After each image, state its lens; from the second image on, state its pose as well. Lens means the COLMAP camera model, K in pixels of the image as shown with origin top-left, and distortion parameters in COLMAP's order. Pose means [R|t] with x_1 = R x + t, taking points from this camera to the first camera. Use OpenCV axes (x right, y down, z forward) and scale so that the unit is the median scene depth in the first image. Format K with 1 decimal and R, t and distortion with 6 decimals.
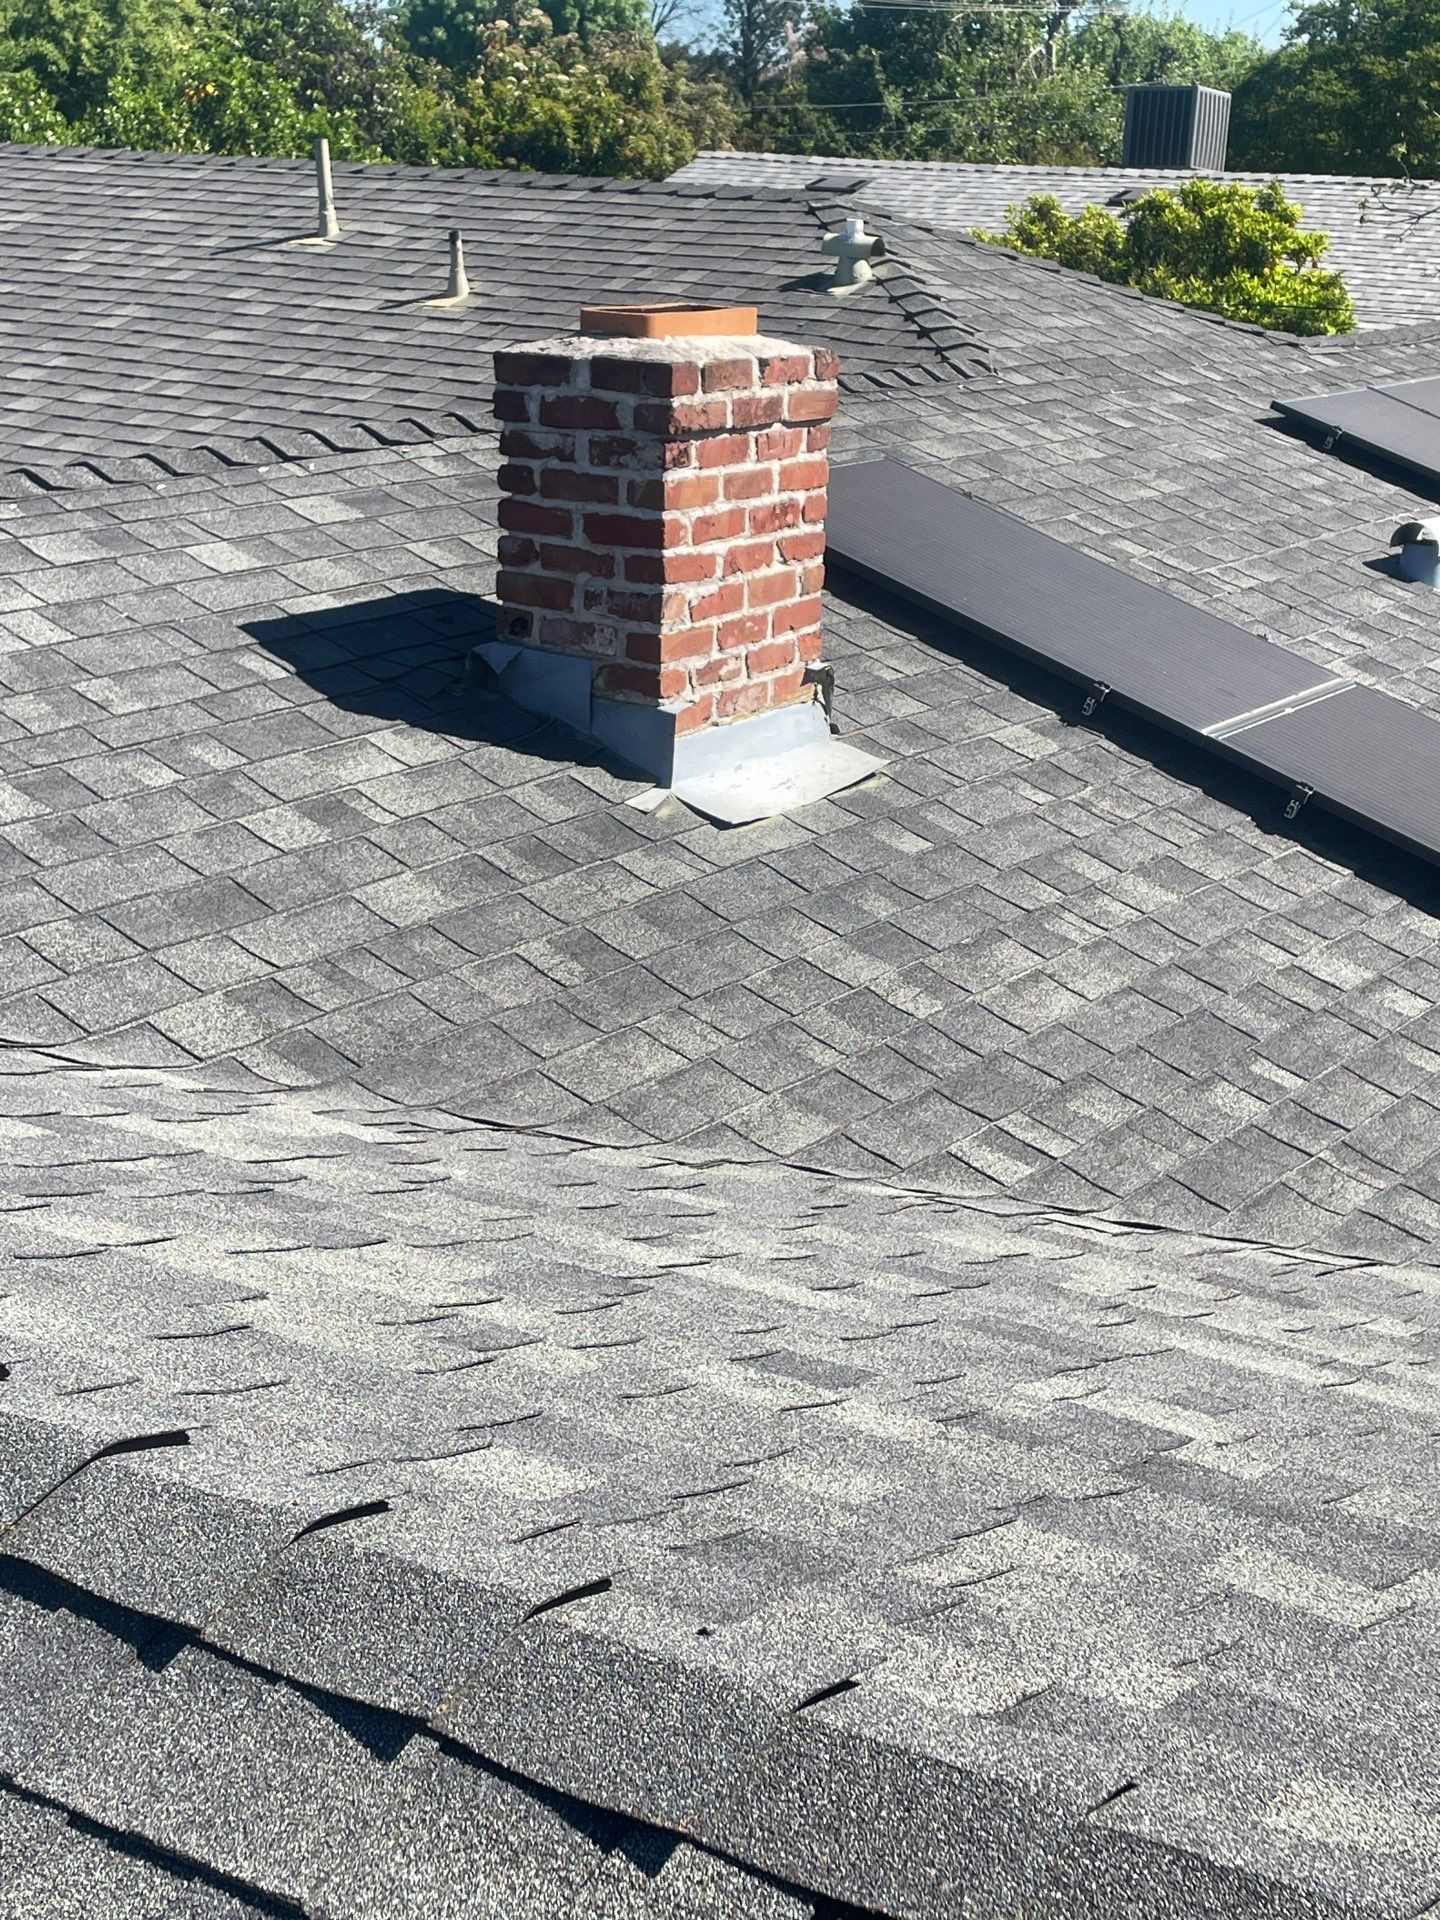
lens RADIAL K [[2764.7, 0, 720.0], [0, 2764.7, 960.0], [0, 0, 1]] dist [0.032221, 0.090465]
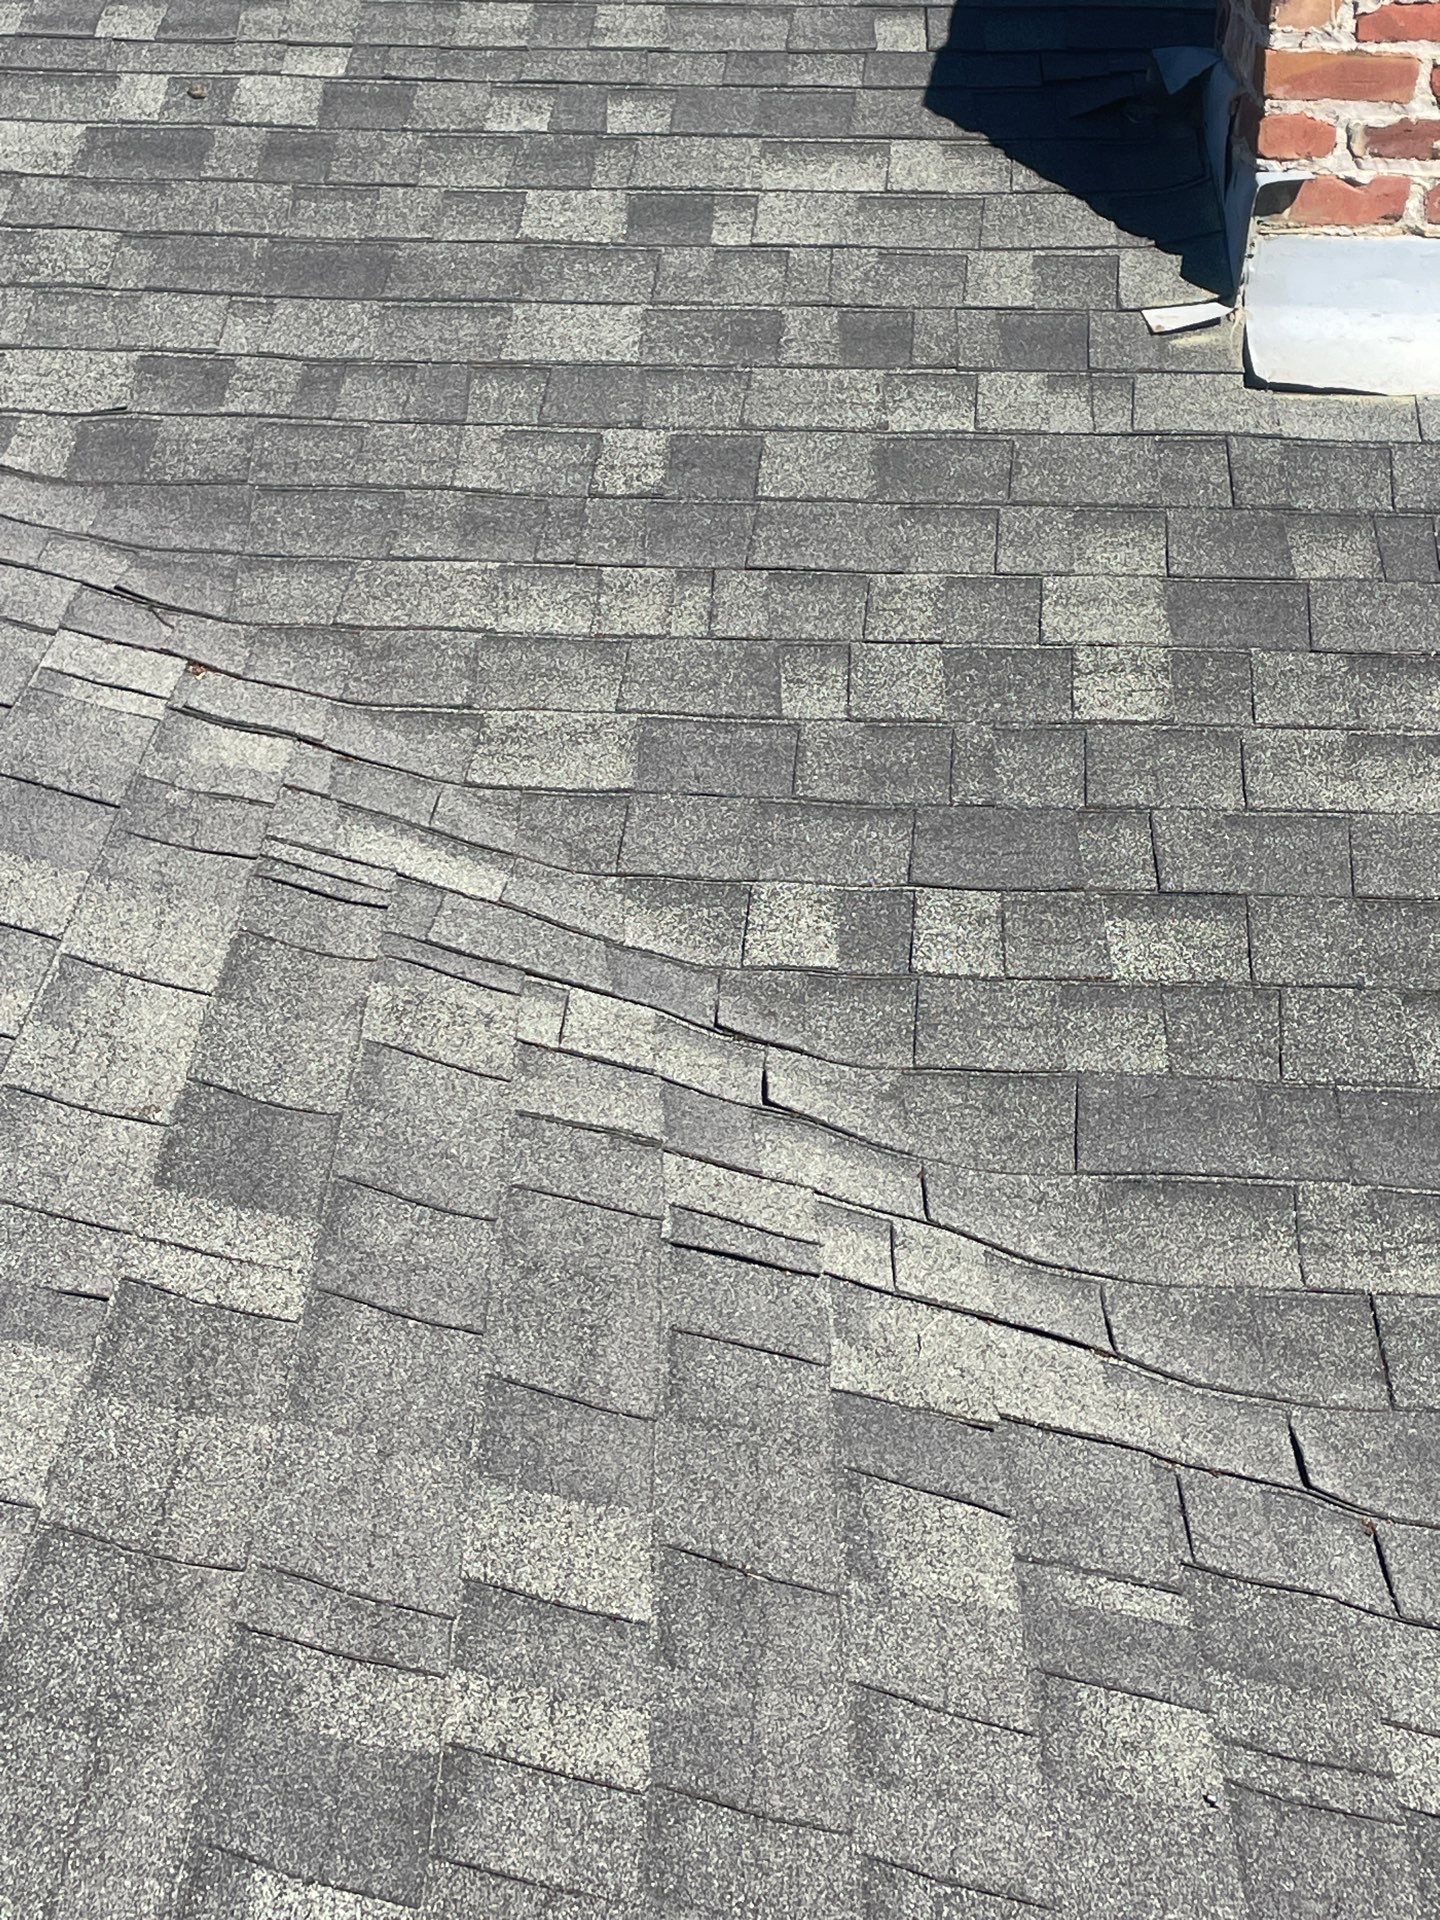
lens RADIAL K [[3131.7, 0, 772.5], [0, 3131.7, 897.8], [0, 0, 1]] dist [0.140021, -0.185168]
pose [[0.567385, 0.324278, -0.756914, 0.479734], [-0.255211, 0.943183, 0.212773, -0.058794], [0.782906, 0.072449, 0.617907, 0.472513]]
